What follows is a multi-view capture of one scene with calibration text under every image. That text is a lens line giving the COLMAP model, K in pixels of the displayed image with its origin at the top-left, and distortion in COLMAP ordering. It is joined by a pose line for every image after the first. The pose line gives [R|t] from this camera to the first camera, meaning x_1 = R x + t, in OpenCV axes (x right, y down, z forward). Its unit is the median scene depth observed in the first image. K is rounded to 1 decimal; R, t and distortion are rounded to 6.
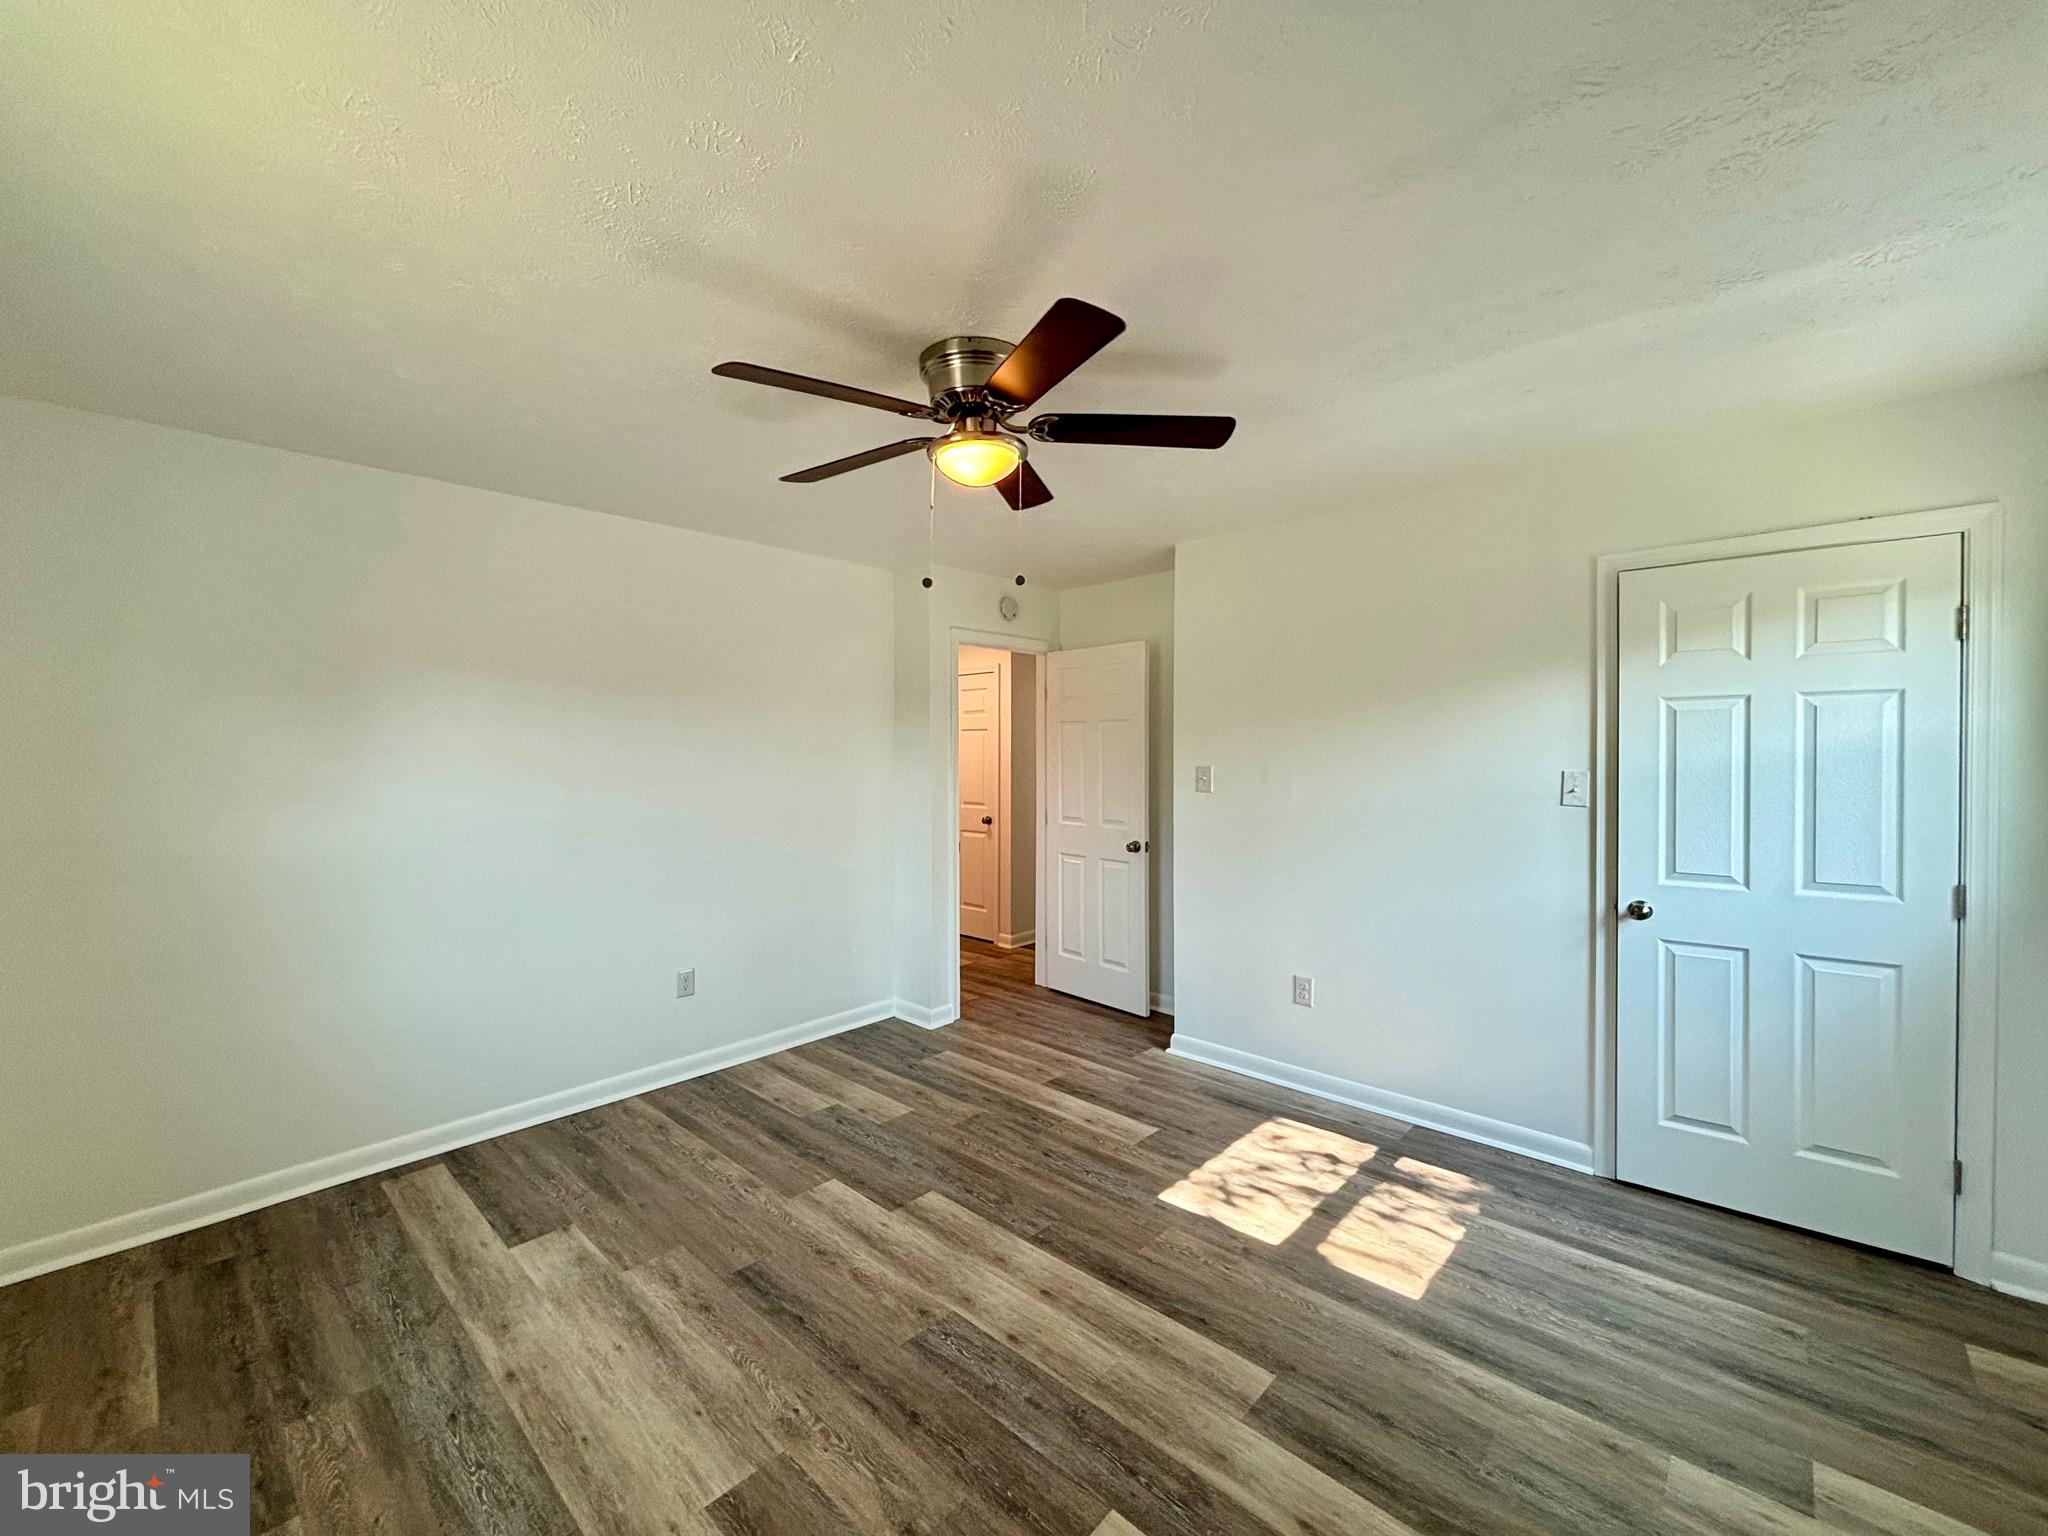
lens RADIAL K [[831.3, 0, 1019.3], [0, 831.3, 769.0], [0, 0, 1]] dist [-0.004463, 0.004413]
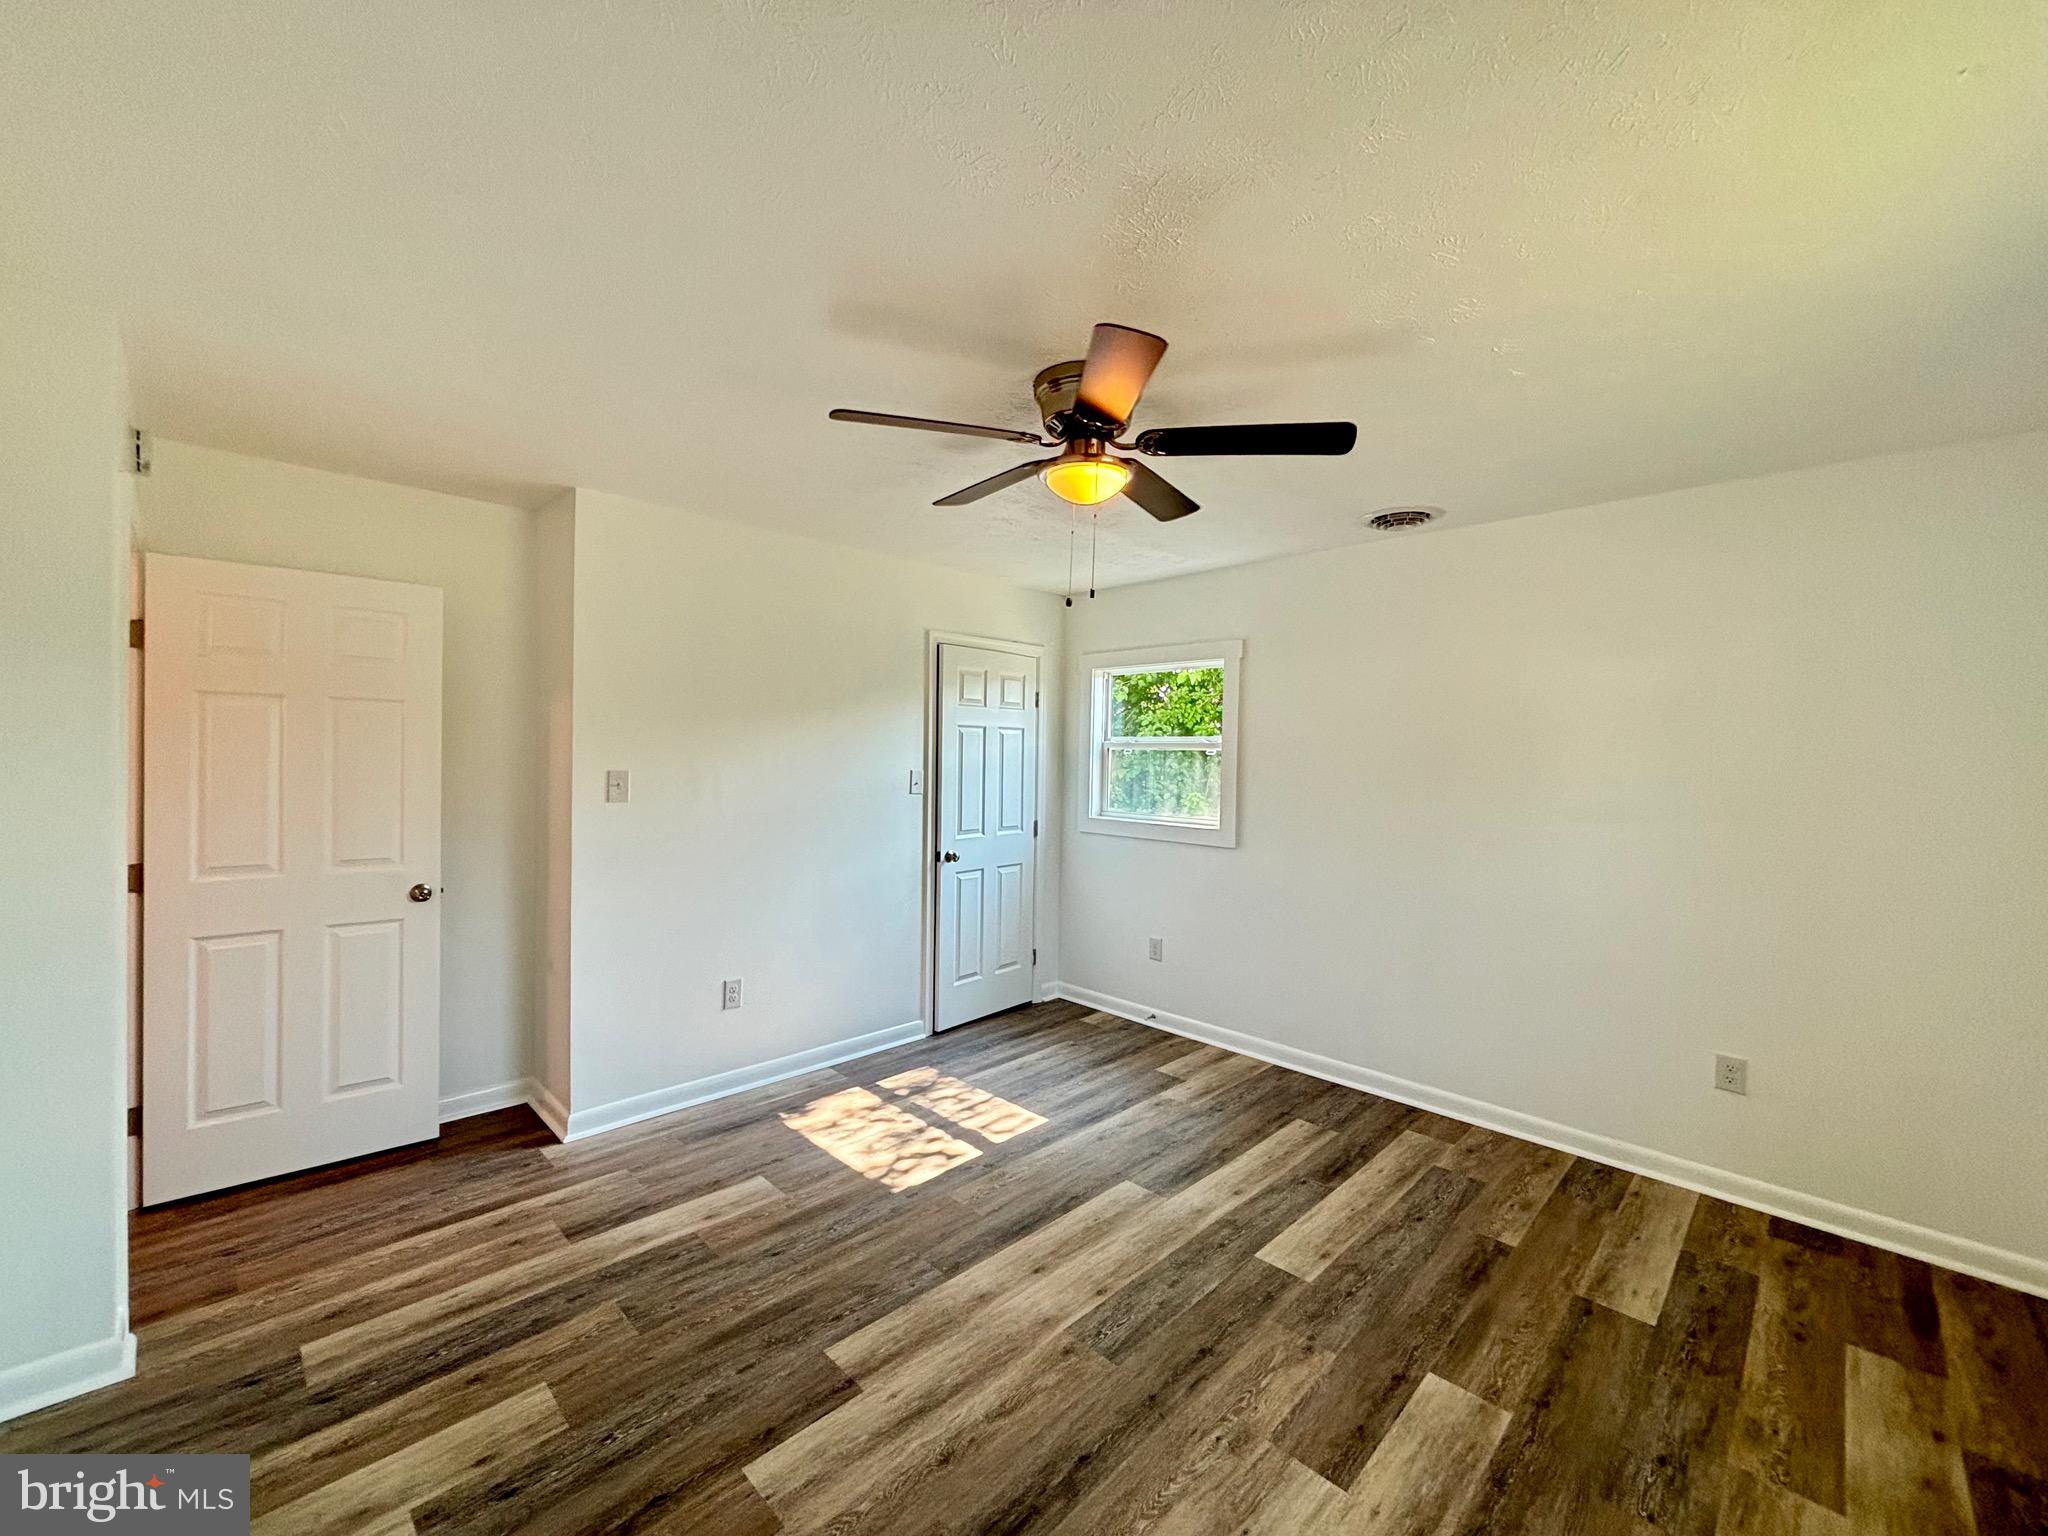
lens RADIAL K [[831.3, 0, 1017.8], [0, 831.3, 755.4], [0, 0, 1]] dist [-0.004463, 0.004413]
pose [[0.039316, 0.000478, 0.999227, -0.876620], [0.007243, 0.999973, -0.000764, -0.023521], [-0.999201, 0.007268, 0.039311, 0.831554]]
